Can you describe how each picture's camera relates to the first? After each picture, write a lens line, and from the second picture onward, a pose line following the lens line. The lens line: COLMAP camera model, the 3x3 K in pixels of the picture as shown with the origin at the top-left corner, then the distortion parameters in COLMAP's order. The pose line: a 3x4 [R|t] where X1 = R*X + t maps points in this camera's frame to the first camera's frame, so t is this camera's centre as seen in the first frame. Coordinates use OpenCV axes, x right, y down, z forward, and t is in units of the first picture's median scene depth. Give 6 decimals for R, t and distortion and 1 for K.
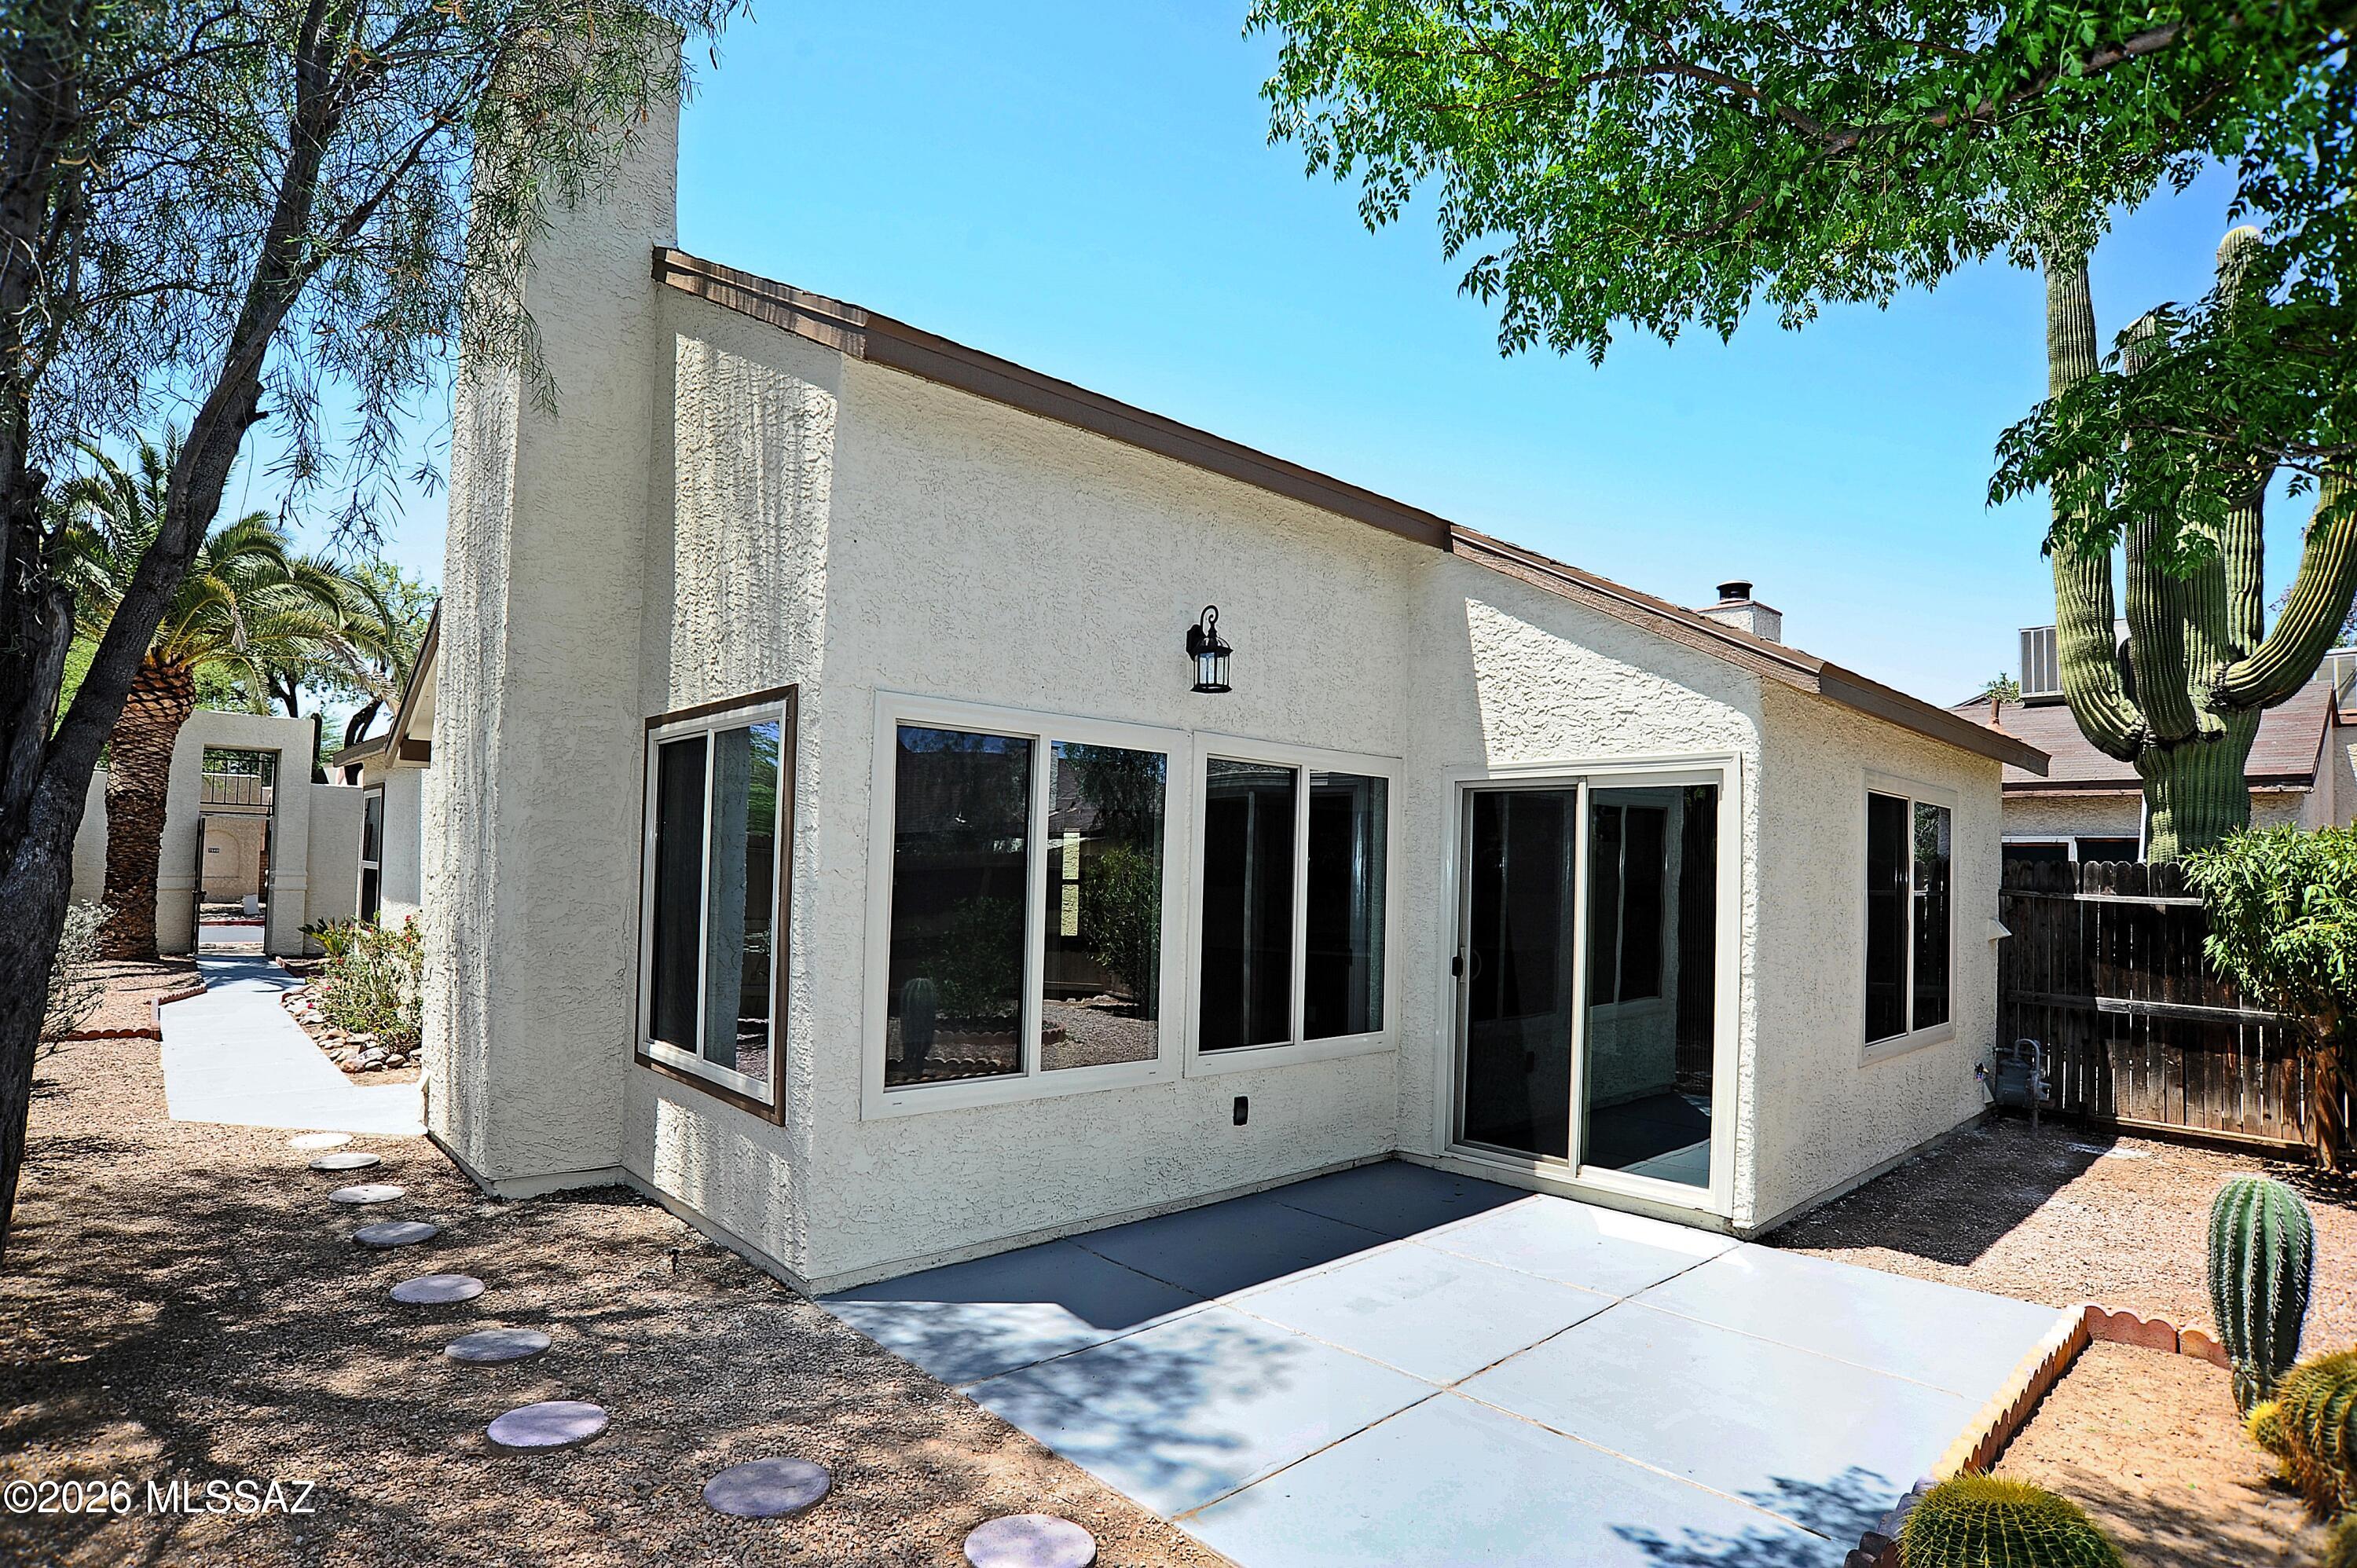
lens RADIAL K [[1197.5, 0, 1164.3], [0, 1197.5, 831.4], [0, 0, 1]] dist [-0.081721, 0.035730]
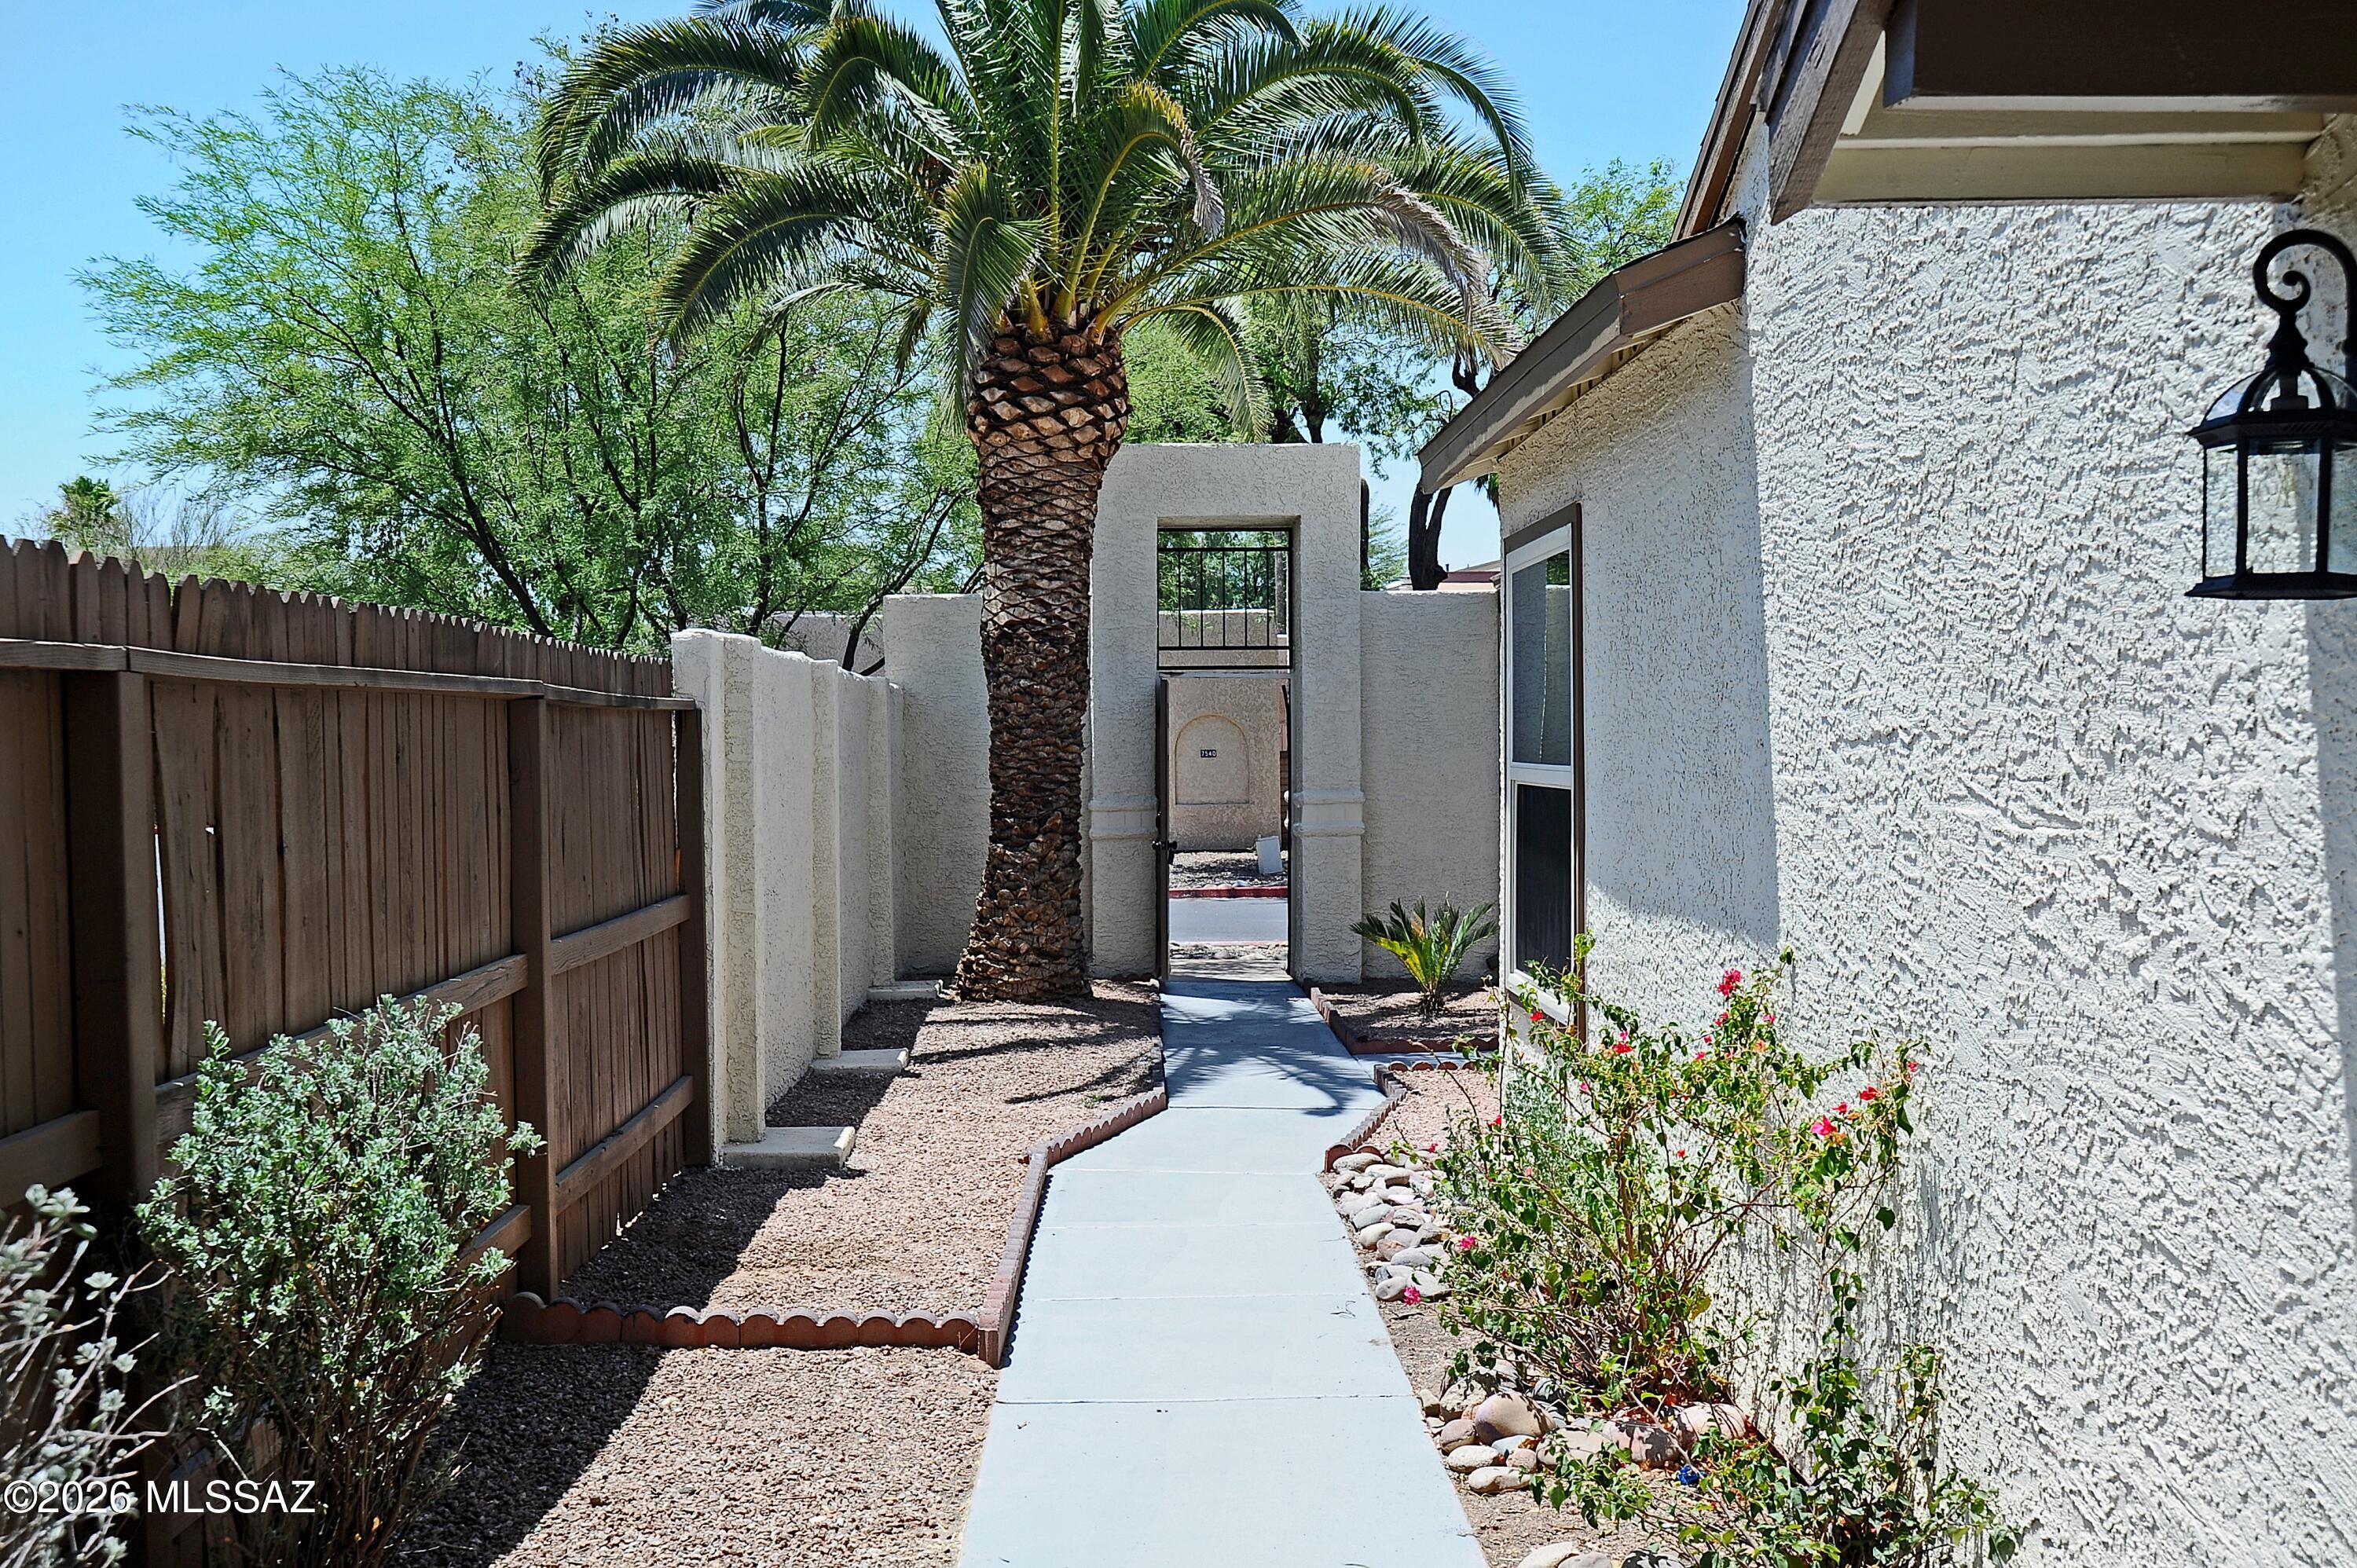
lens RADIAL K [[2229.8, 0, 1173.3], [0, 2229.8, 833.4], [0, 0, 1]] dist [-0.058958, 0.001938]
pose [[0.753438, -0.006649, -0.657486, -0.255678], [0.049638, 0.997671, 0.046793, 0.007724], [0.655643, -0.067891, 0.752013, 0.338173]]
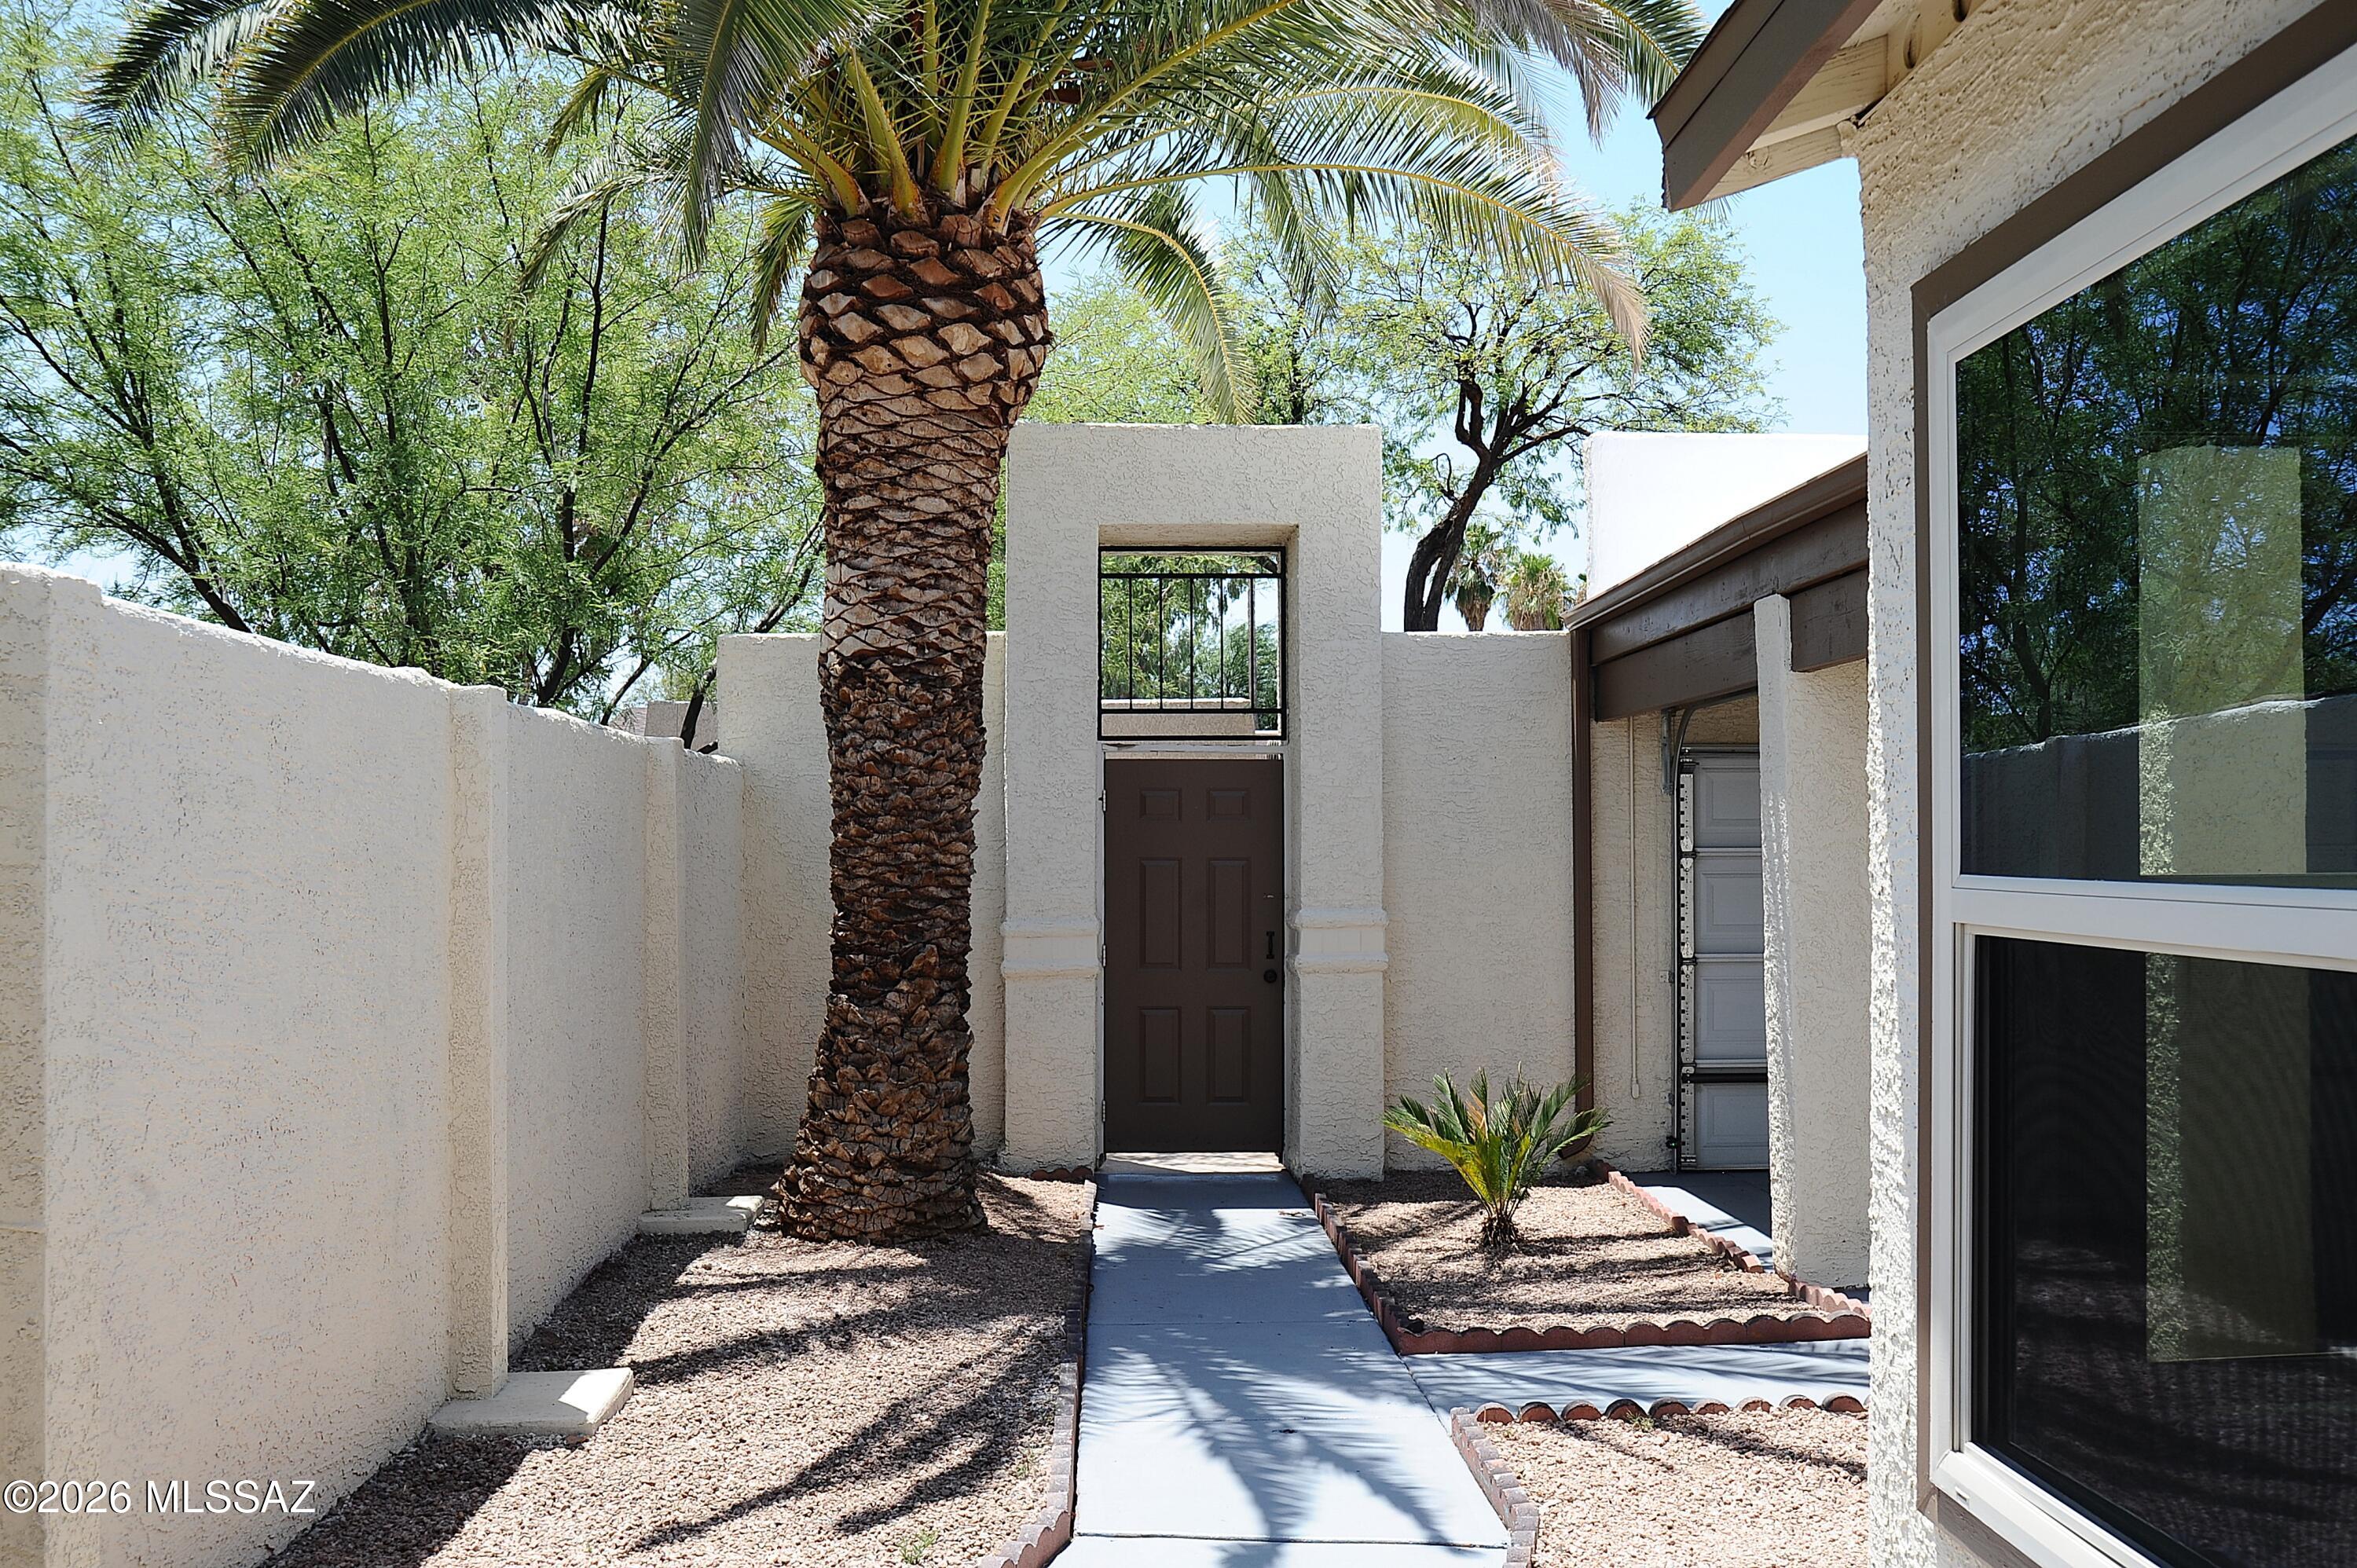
lens RADIAL K [[2229.8, 0, 1173.3], [0, 2229.8, 833.4], [0, 0, 1]] dist [-0.058958, 0.001938]
pose [[0.761346, -0.035188, -0.647391, -0.427845], [0.046326, 0.998926, 0.000186, 0.011822], [0.646689, -0.030133, 0.762158, 0.547902]]
